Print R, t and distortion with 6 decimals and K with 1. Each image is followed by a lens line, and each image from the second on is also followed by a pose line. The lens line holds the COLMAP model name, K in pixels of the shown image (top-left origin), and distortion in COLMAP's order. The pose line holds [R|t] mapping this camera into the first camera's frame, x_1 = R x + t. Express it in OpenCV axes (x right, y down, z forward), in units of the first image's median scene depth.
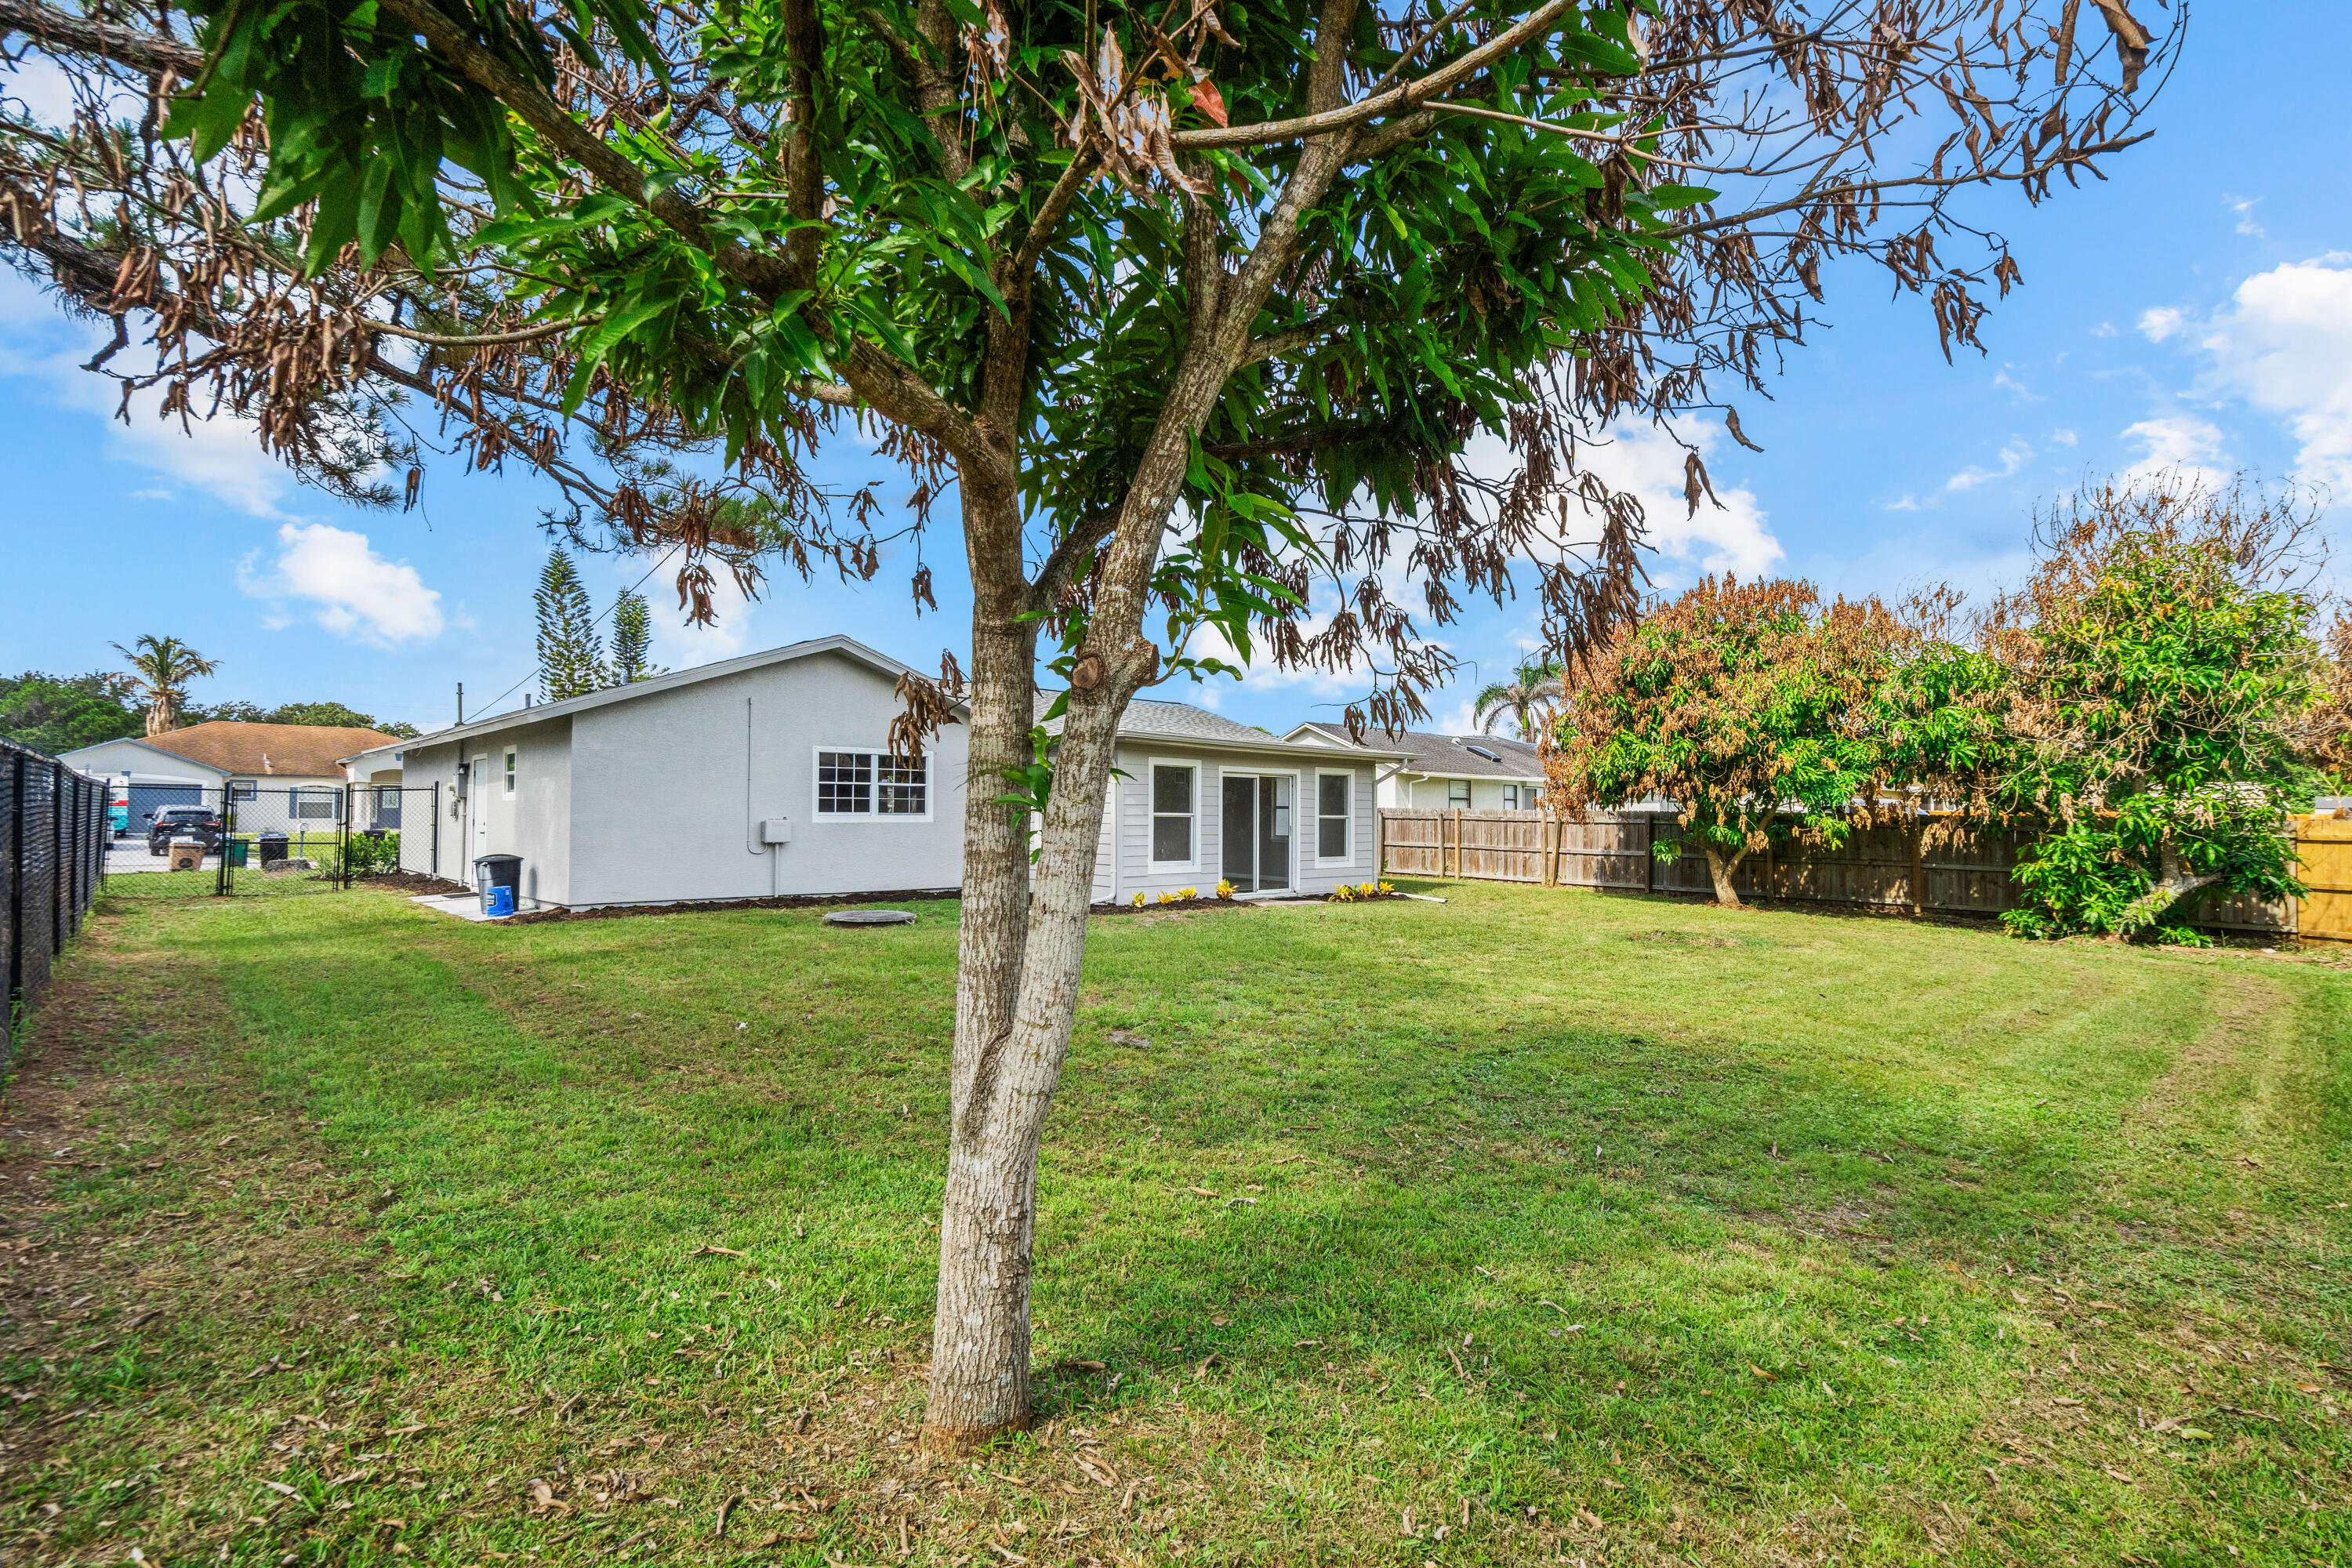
lens RADIAL K [[1086.8, 0, 1177.3], [0, 1086.8, 791.3], [0, 0, 1]] dist [-0.000904, 0.000374]
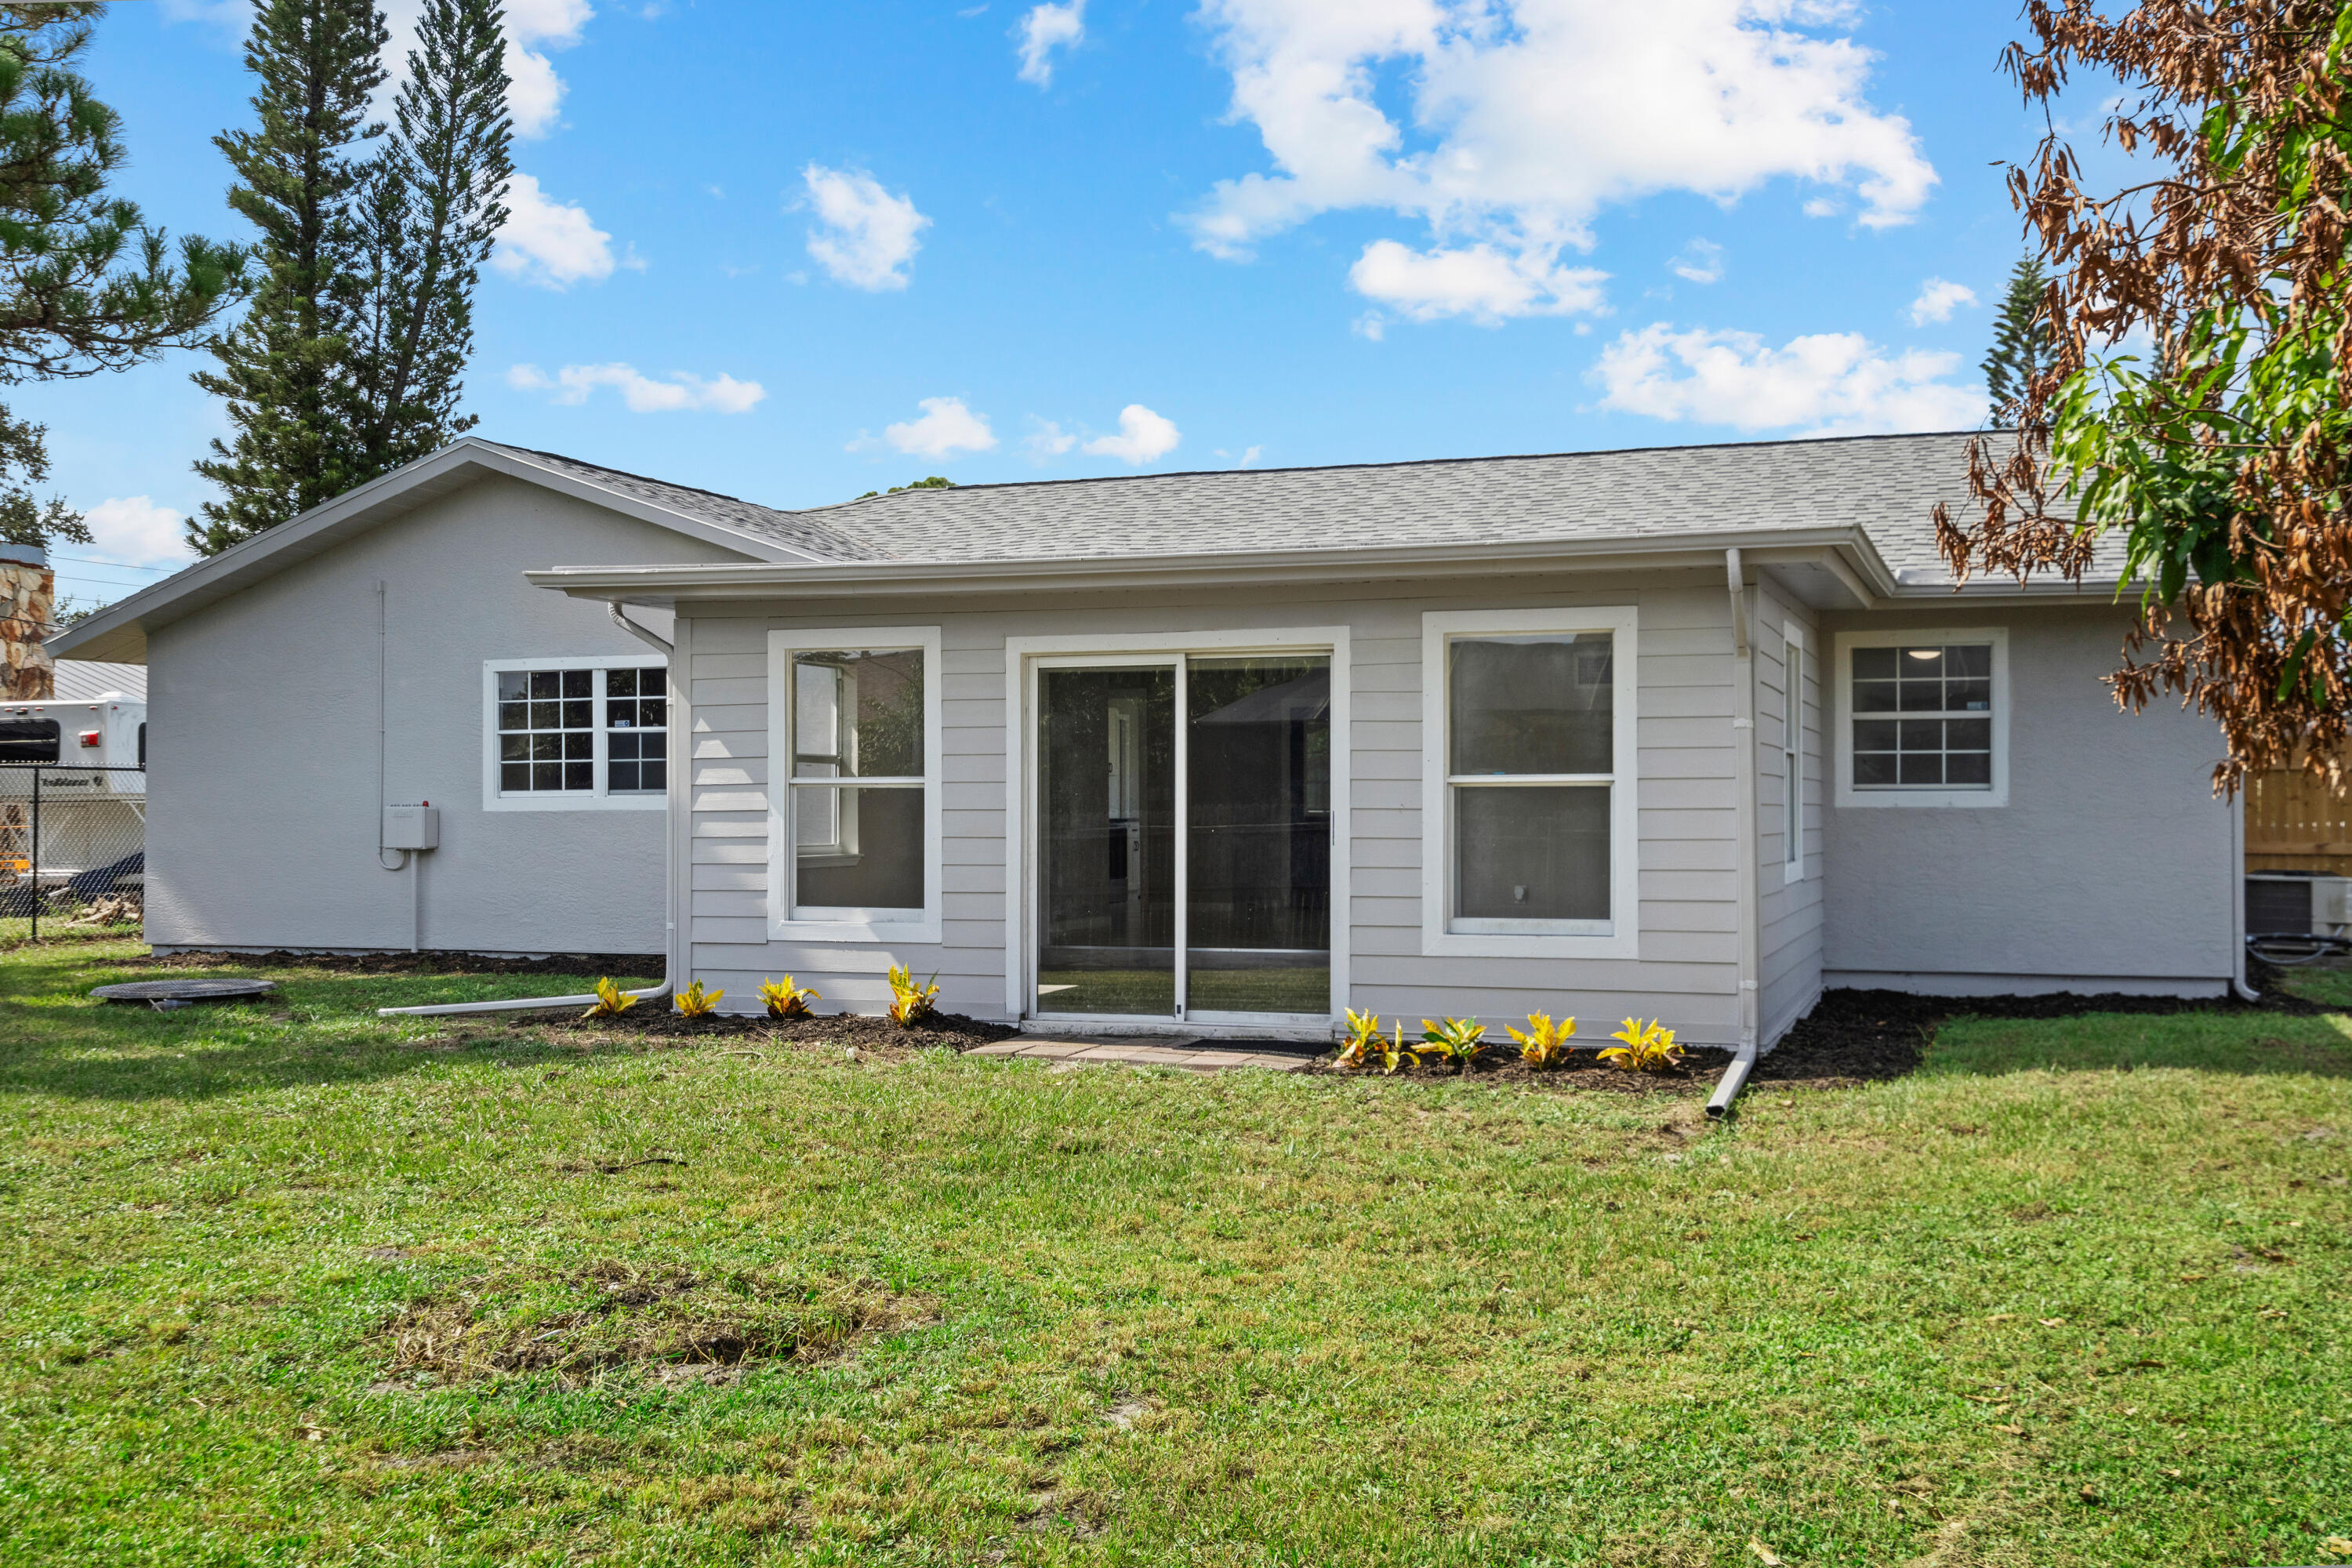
lens RADIAL K [[2391.8, 0, 1176.3], [0, 2391.8, 785.6], [0, 0, 1]] dist [-0.000164, -0.000243]
pose [[0.502889, -0.021163, -0.864092, 0.767772], [0.032556, 0.999455, -0.005531, 0.031985], [0.863738, -0.025349, 0.503303, 0.686005]]
